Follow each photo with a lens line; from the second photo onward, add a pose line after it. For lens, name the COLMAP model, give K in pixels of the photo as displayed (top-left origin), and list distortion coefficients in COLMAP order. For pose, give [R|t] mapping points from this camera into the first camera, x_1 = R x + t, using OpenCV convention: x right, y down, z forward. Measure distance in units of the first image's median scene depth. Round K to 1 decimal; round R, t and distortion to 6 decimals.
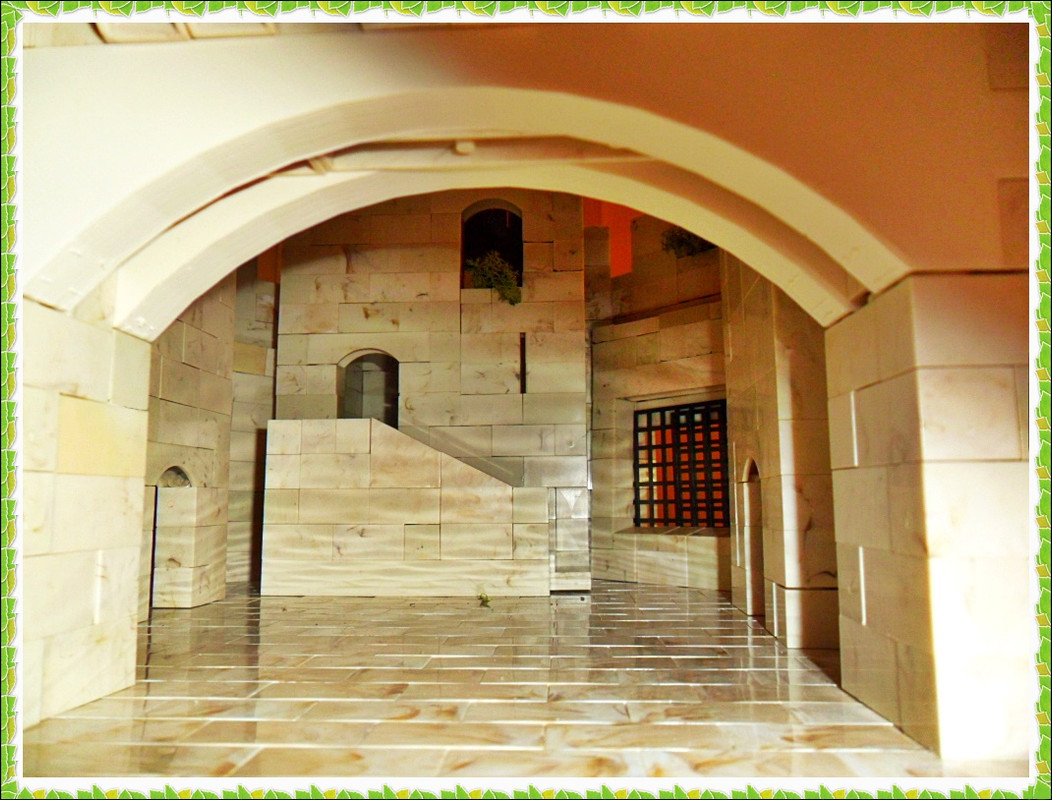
lens RADIAL K [[832.2, 0, 526.0], [0, 832.2, 400.0], [0, 0, 1]] dist [-0.004715, -0.008049]
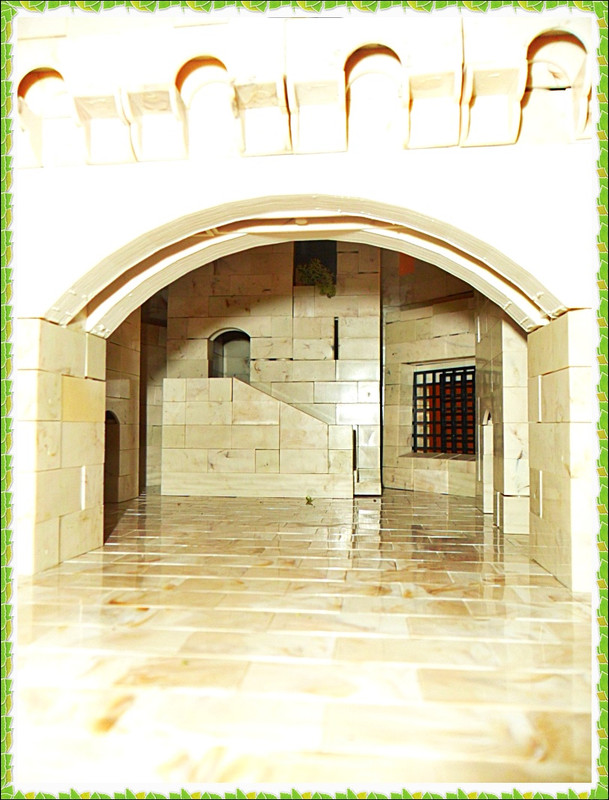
lens RADIAL K [[632.8, 0, 304.5], [0, 632.8, 400.0], [0, 0, 1]] dist [-0.004715, -0.008049]
pose [[0.998512, 0.007568, -0.054004, 0.001577], [-0.003515, 0.997195, 0.074760, -0.022802], [0.054418, -0.074459, 0.995738, -0.109727]]
